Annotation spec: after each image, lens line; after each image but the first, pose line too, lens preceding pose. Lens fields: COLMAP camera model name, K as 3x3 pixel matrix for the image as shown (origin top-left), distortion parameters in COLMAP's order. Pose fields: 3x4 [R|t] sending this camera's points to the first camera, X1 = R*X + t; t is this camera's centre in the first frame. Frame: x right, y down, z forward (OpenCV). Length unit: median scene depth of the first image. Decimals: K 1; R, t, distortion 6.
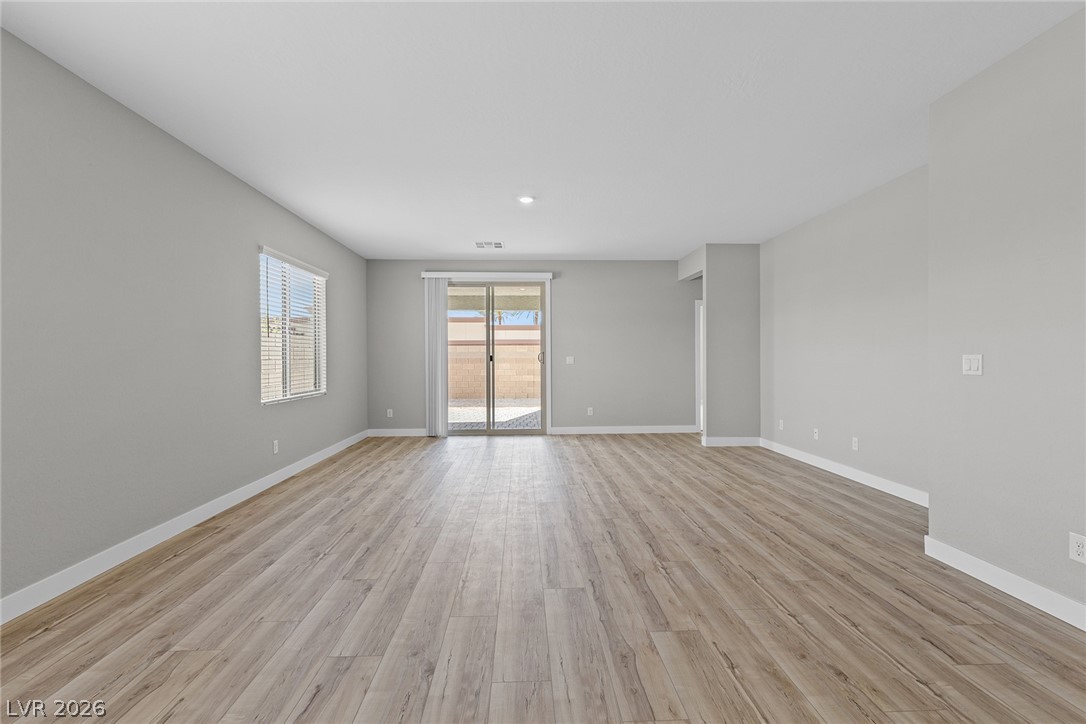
lens RADIAL K [[490.2, 0, 545.1], [0, 490.2, 359.0], [0, 0, 1]] dist [0.009352, -0.001034]
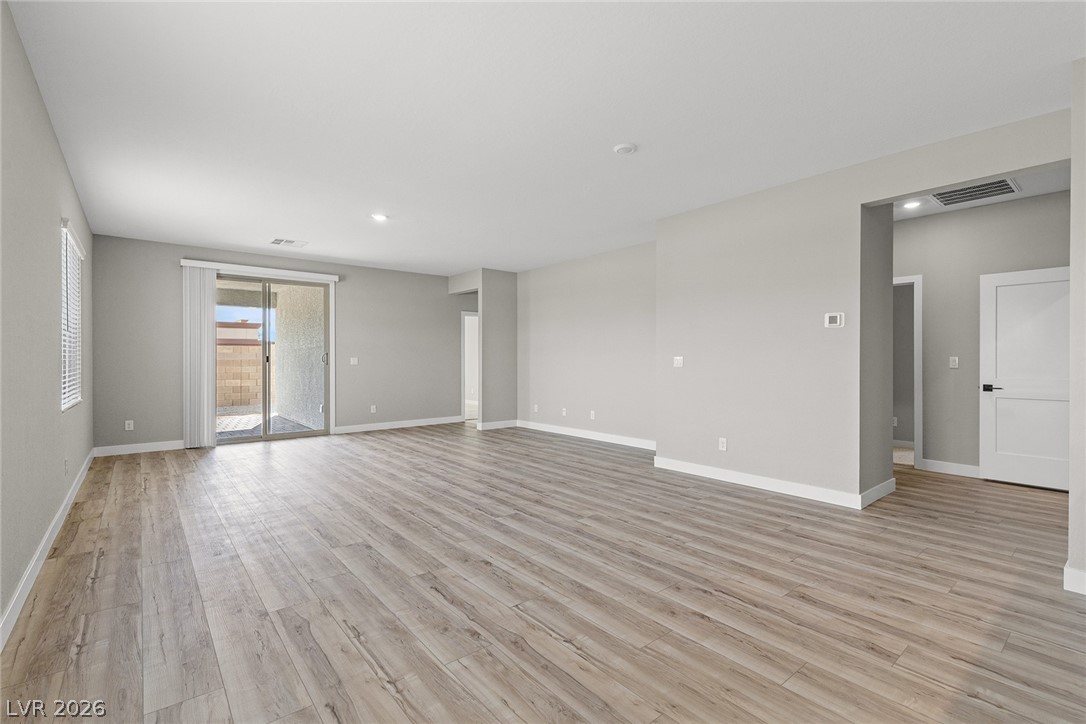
lens RADIAL K [[490.2, 0, 545.1], [0, 490.2, 359.0], [0, 0, 1]] dist [0.009352, -0.001034]
pose [[0.796161, 0.003307, 0.605076, -0.297225], [0.000783, 0.999979, -0.006496, 0.005885], [-0.605084, 0.005646, 0.796141, -0.089617]]
